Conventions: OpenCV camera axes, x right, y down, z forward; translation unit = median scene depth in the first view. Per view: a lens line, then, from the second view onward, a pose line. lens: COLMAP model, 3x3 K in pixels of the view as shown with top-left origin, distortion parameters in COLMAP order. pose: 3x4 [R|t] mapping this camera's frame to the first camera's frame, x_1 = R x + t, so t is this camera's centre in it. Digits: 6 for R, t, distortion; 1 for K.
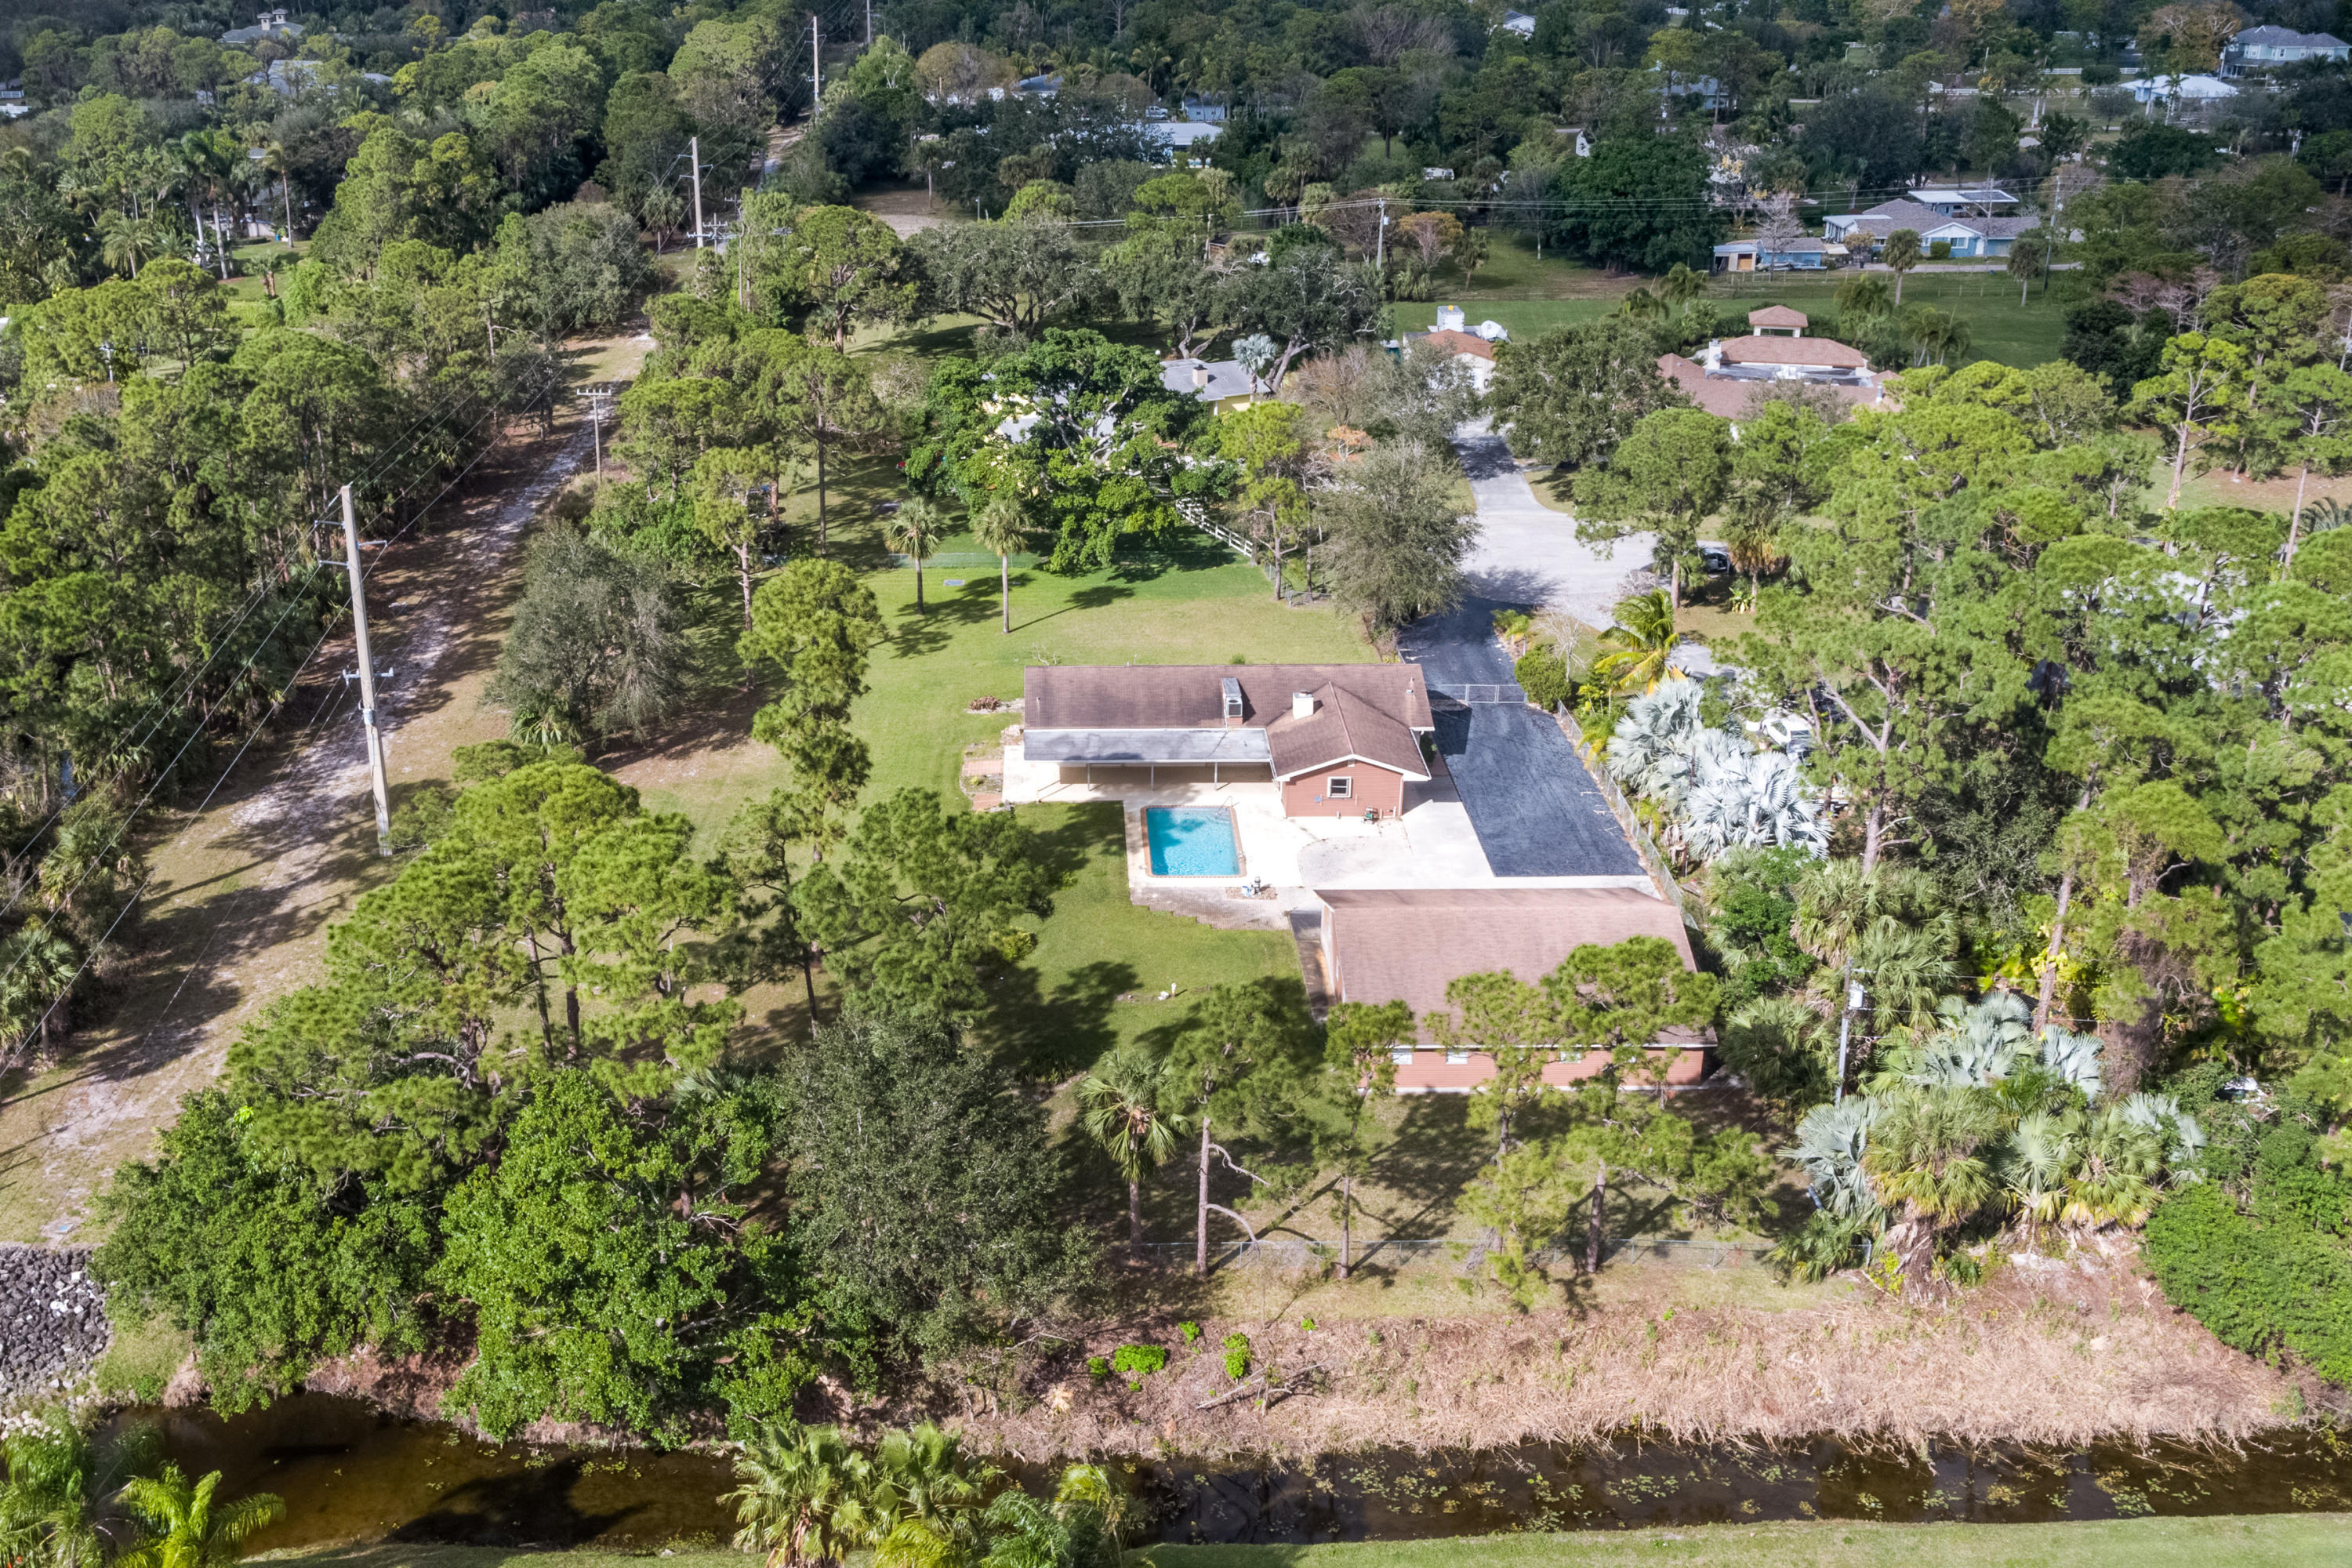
lens RADIAL K [[2347.8, 0, 1022.8], [0, 2347.8, 779.9], [0, 0, 1]] dist [0.003357, 0.022325]
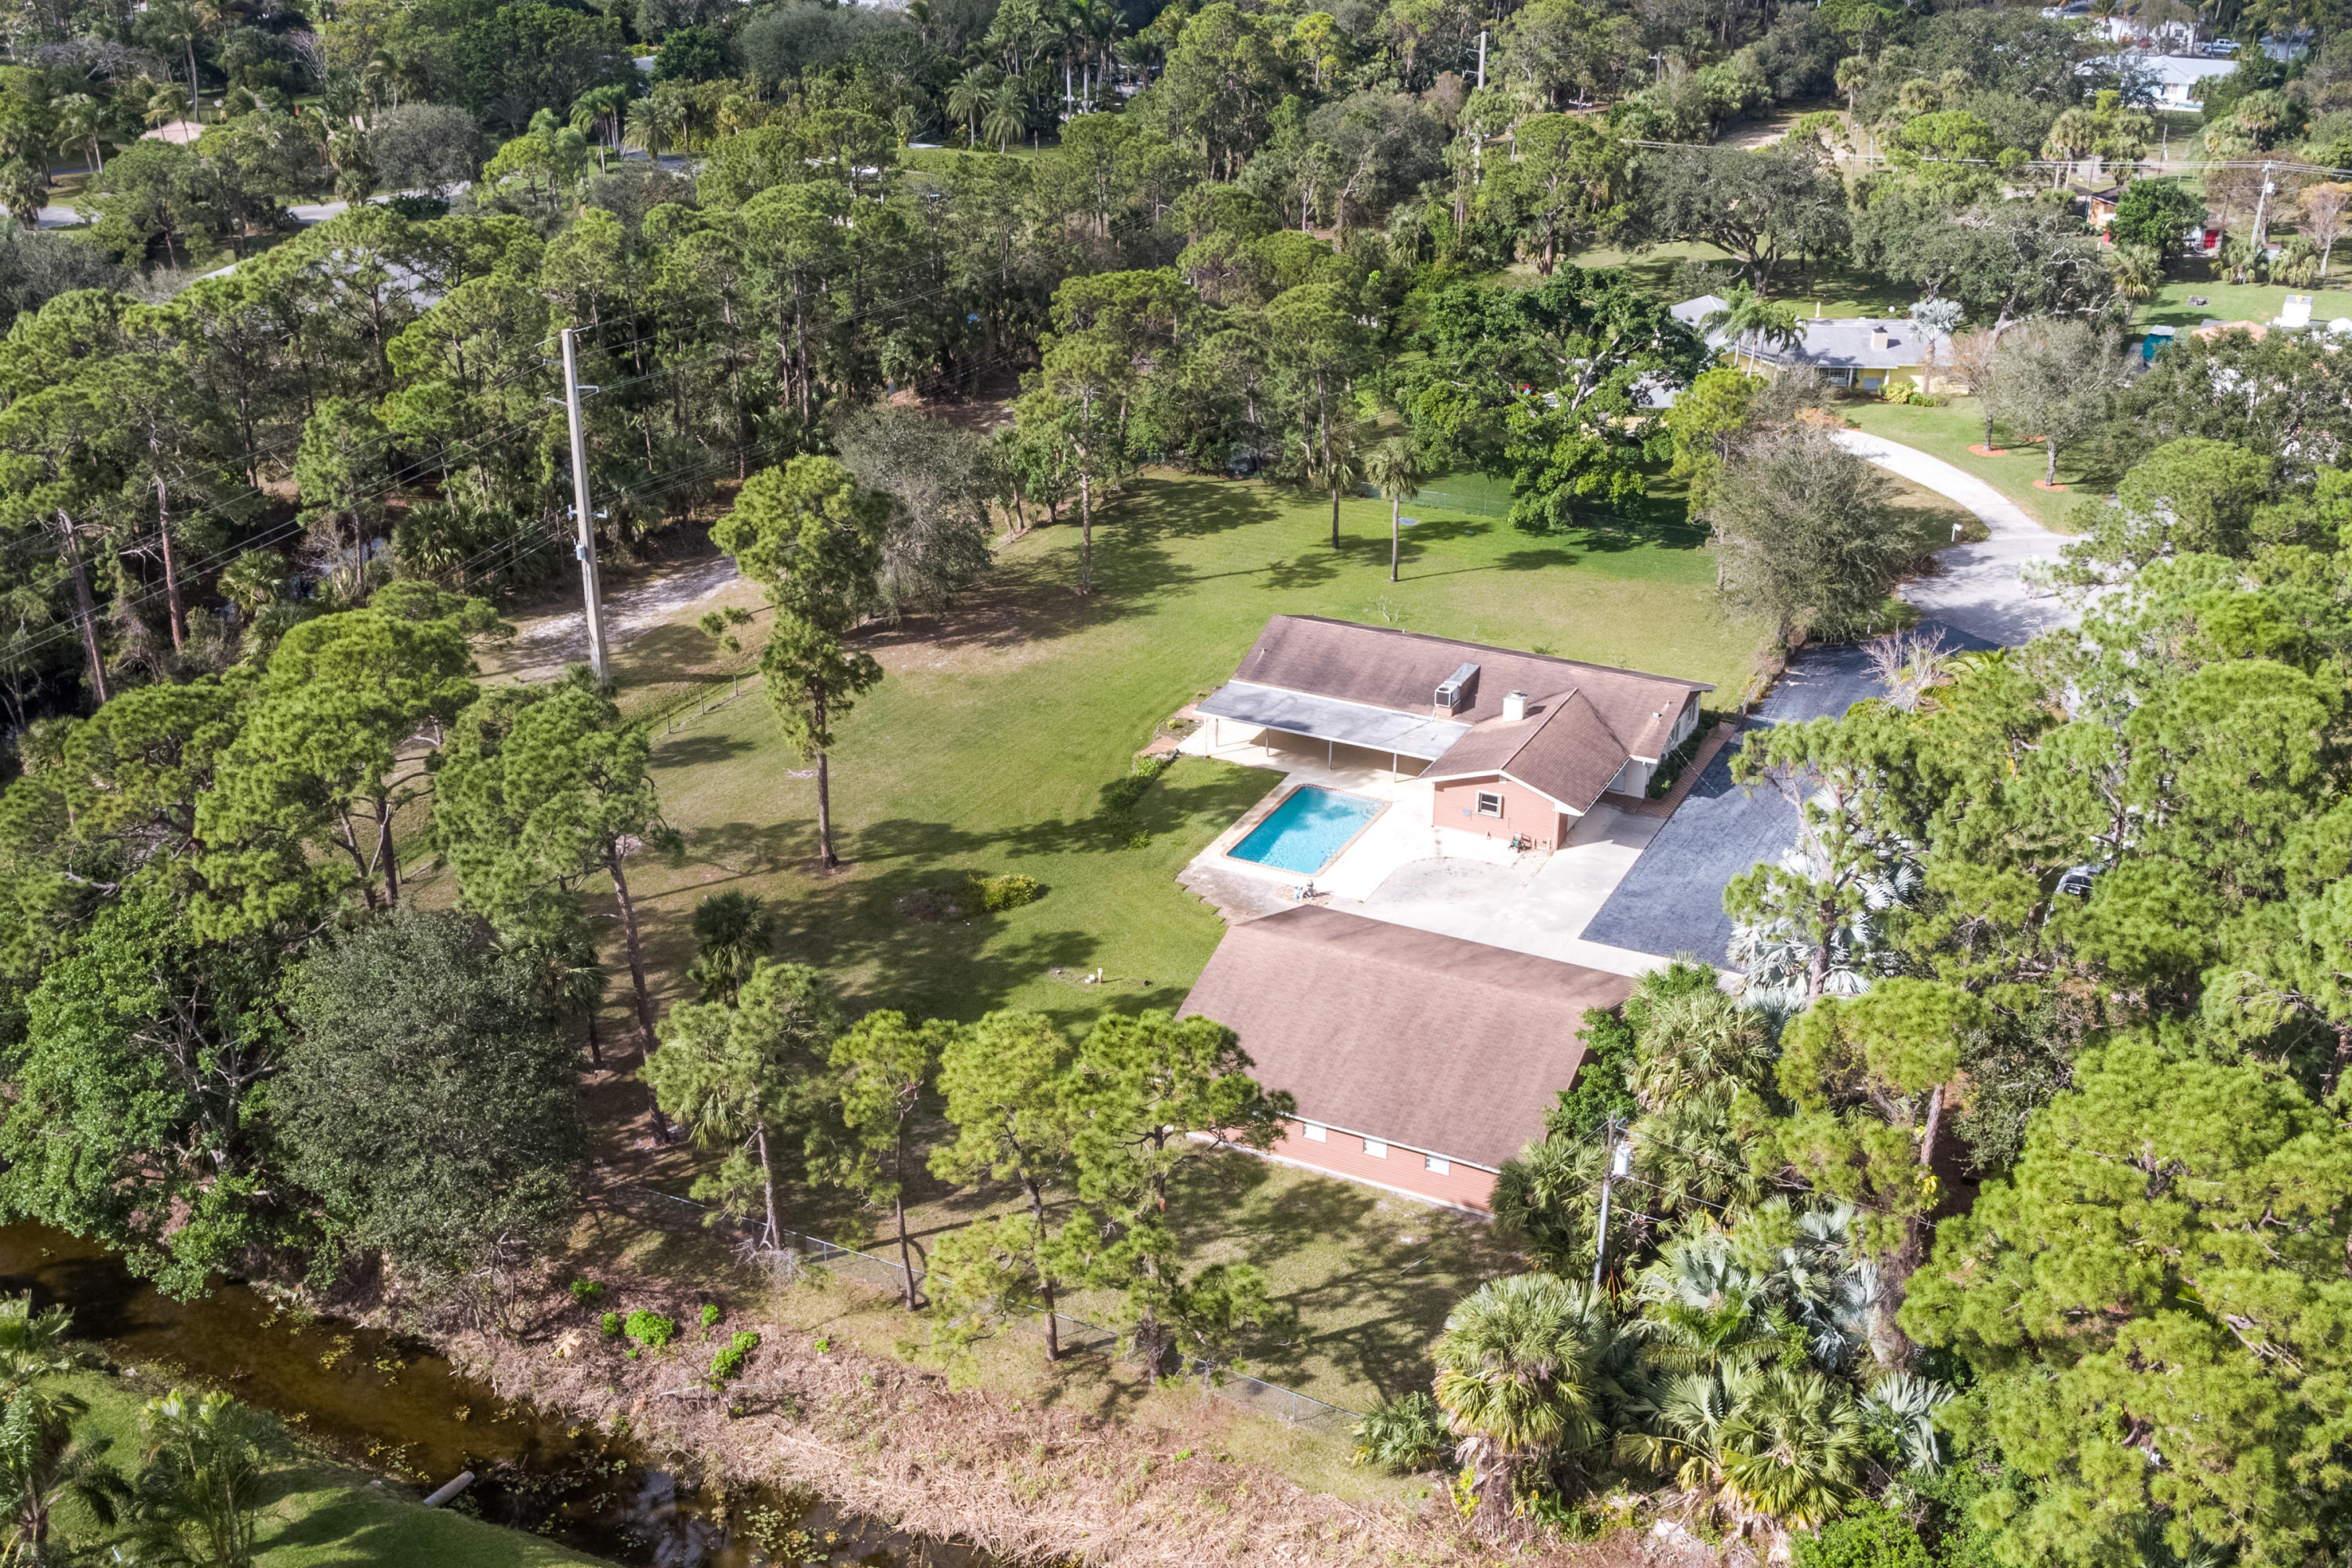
lens RADIAL K [[2359.9, 0, 1176.0], [0, 2359.9, 784.0], [0, 0, 1]] dist [-0.002563, -0.003825]
pose [[0.896060, 0.192461, -0.400044, 0.376382], [-0.176117, 0.981304, 0.077620, -0.051376], [0.407504, 0.000902, 0.913203, 0.143731]]
